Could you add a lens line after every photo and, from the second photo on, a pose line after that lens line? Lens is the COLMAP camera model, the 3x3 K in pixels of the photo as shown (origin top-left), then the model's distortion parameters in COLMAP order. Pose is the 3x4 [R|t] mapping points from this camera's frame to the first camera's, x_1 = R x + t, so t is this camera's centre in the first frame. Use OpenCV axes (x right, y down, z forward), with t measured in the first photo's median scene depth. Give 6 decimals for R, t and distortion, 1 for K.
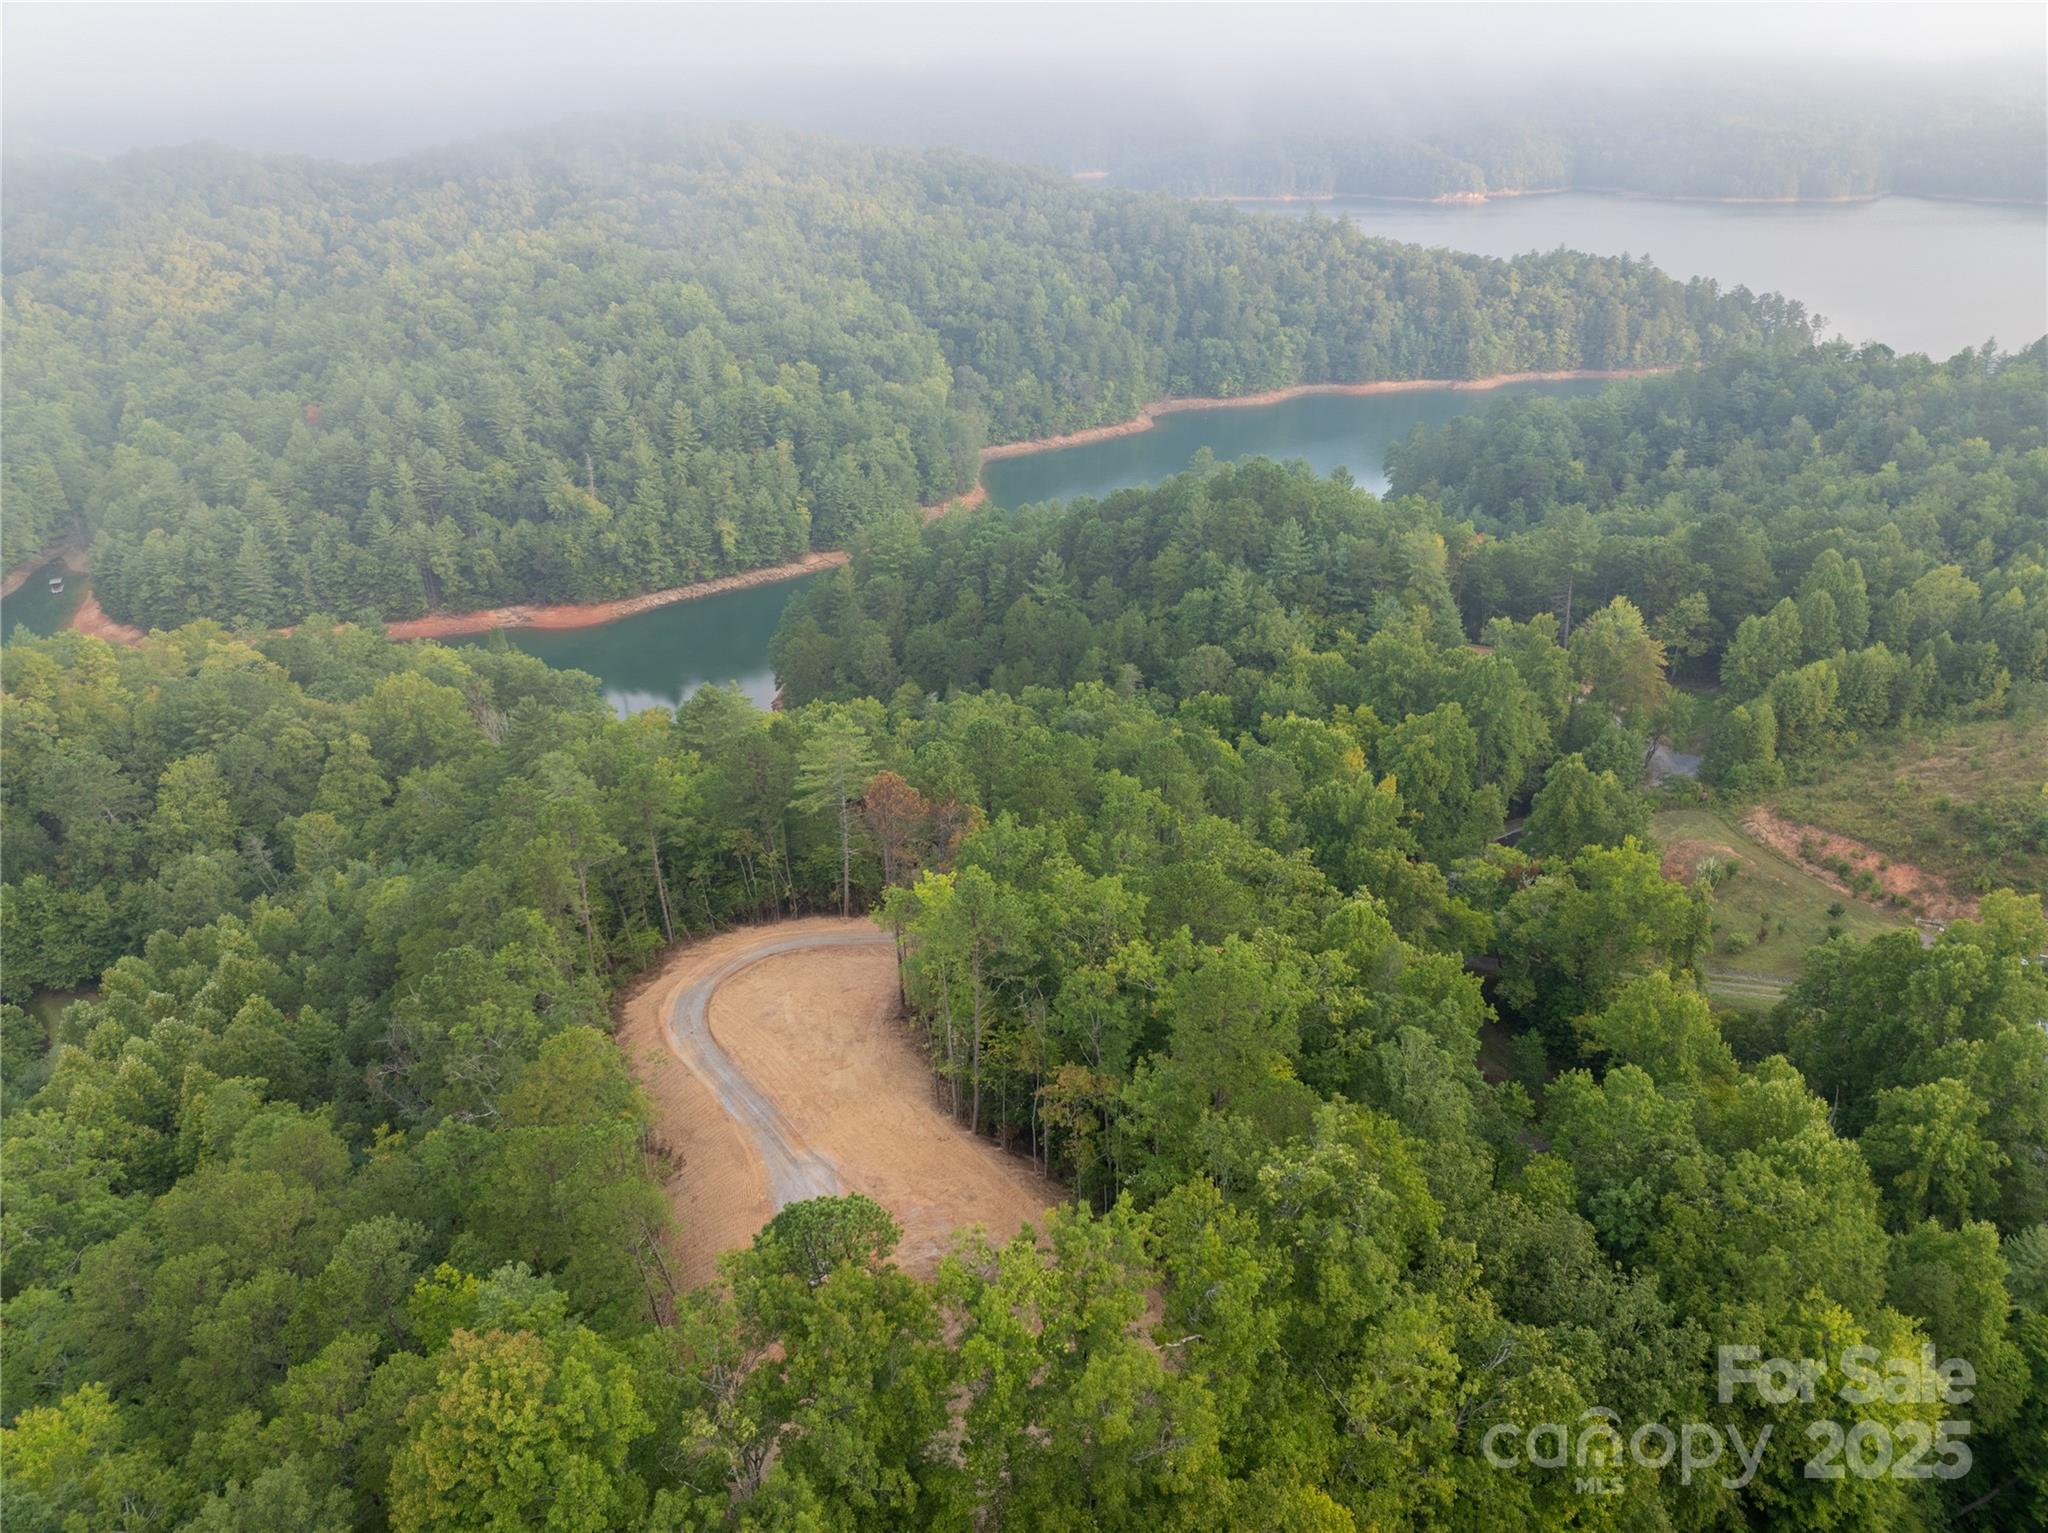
lens RADIAL K [[1426.8, 0, 1030.4], [0, 1426.8, 767.8], [0, 0, 1]] dist [-0.005057, -0.000673]
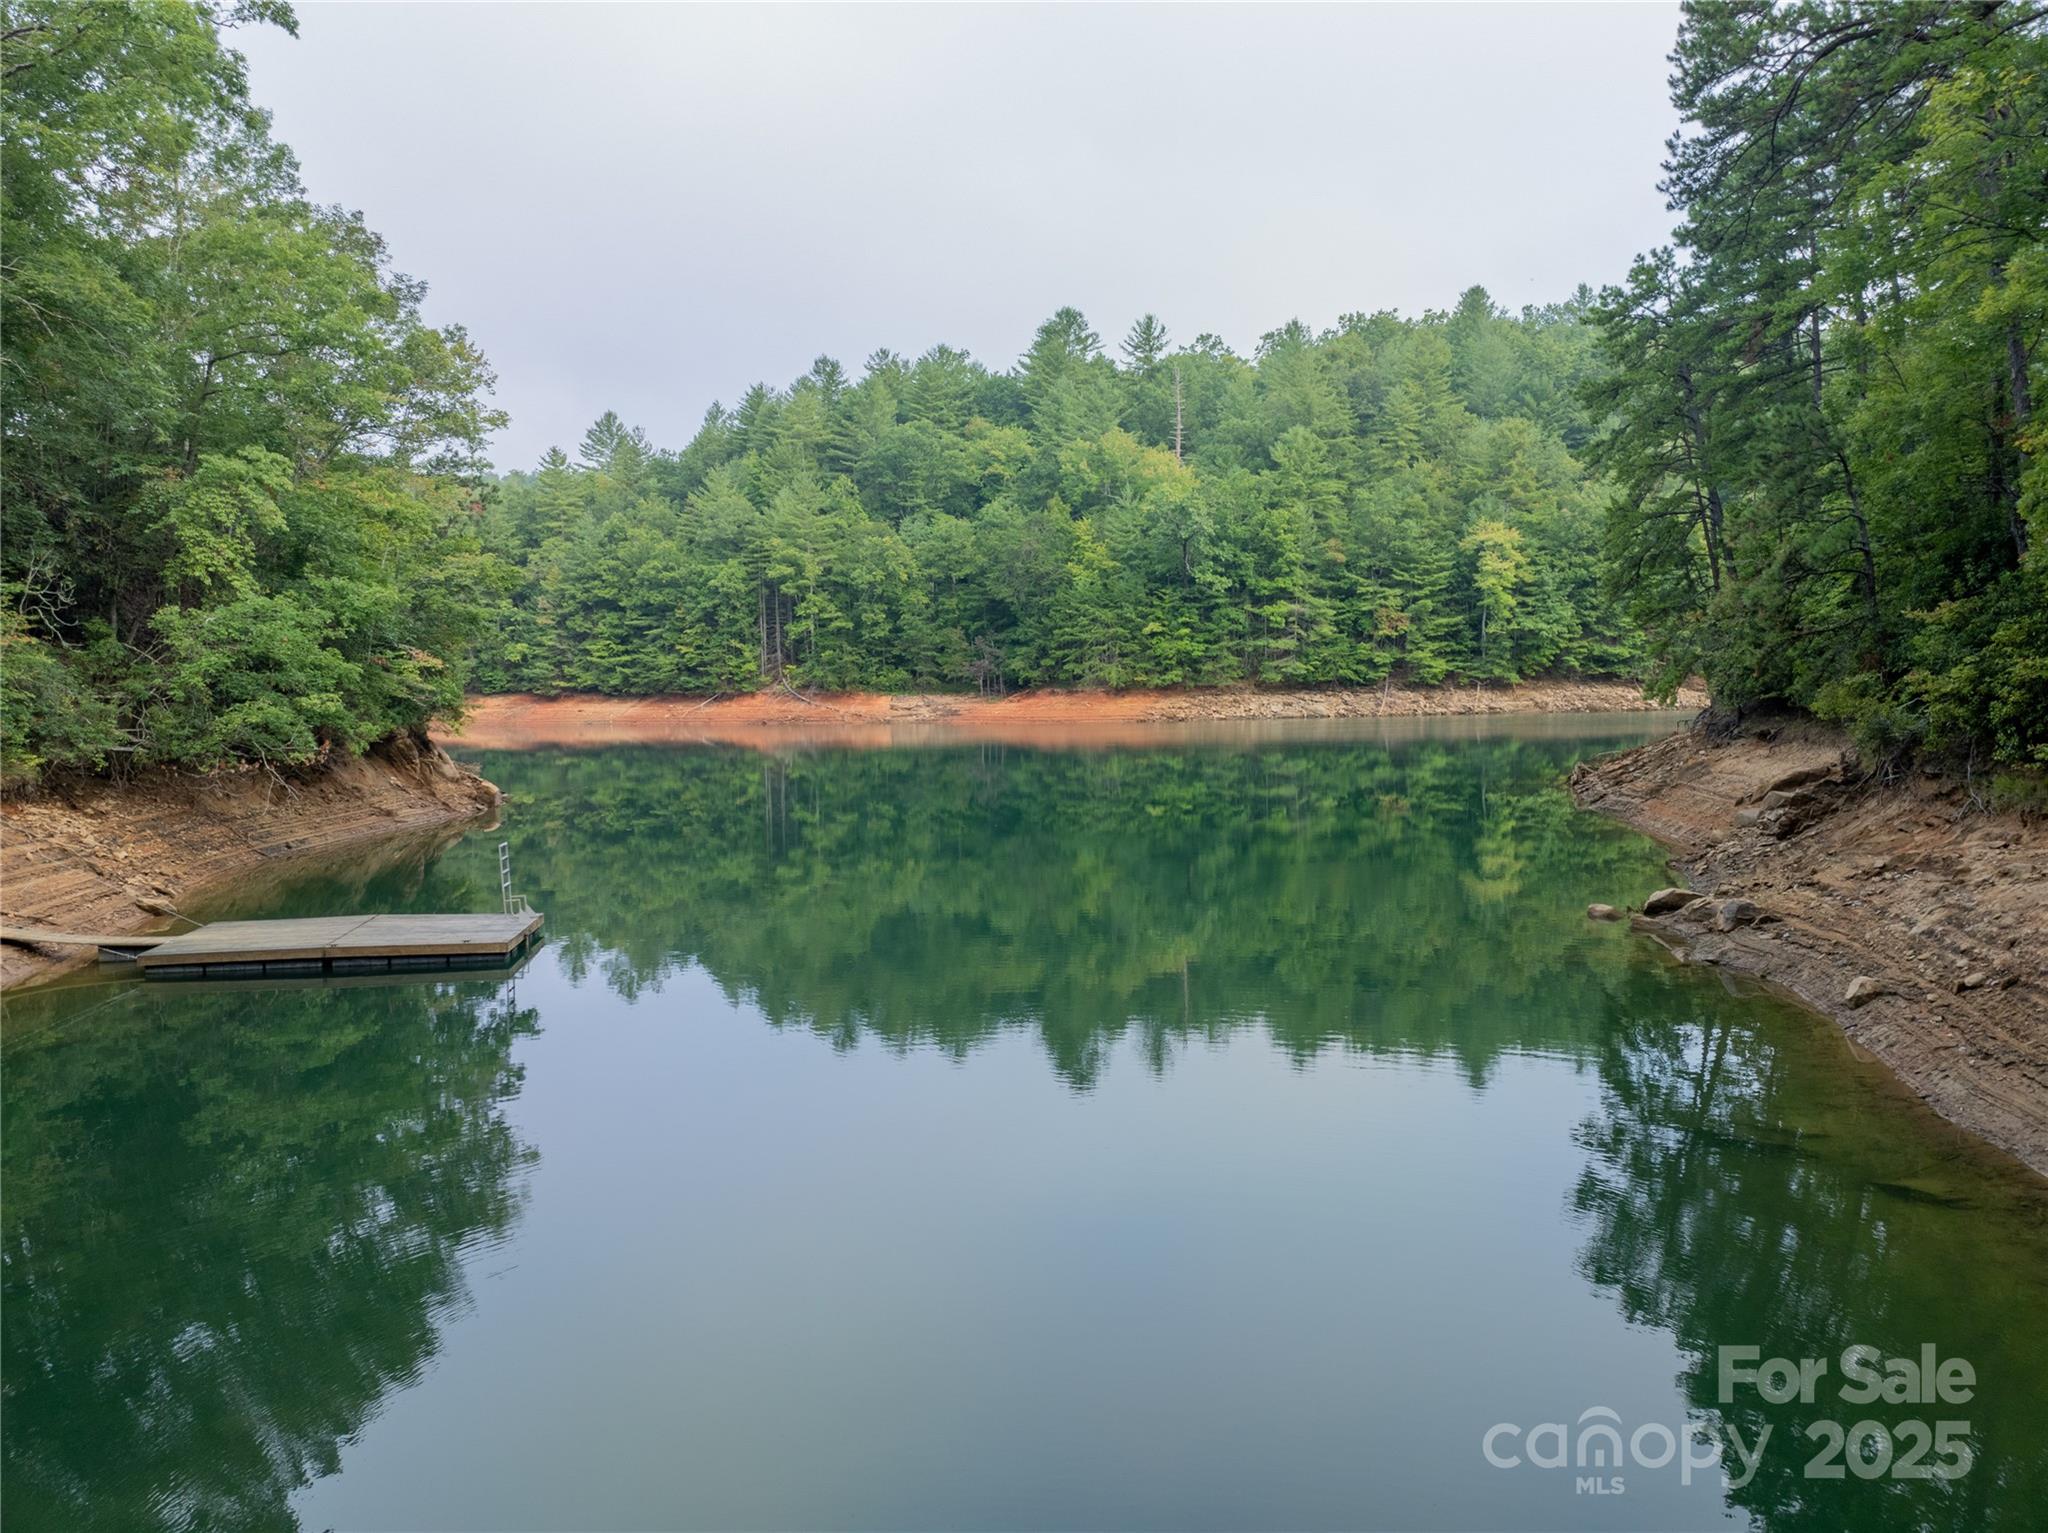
lens RADIAL K [[1455.9, 0, 1024.7], [0, 1455.9, 767.7], [0, 0, 1]] dist [-0.039161, 0.011724]
pose [[0.839503, 0.011416, -0.543235, -0.048638], [-0.251793, 0.894125, -0.370325, 0.022188], [0.481493, 0.447671, 0.753495, 0.298298]]
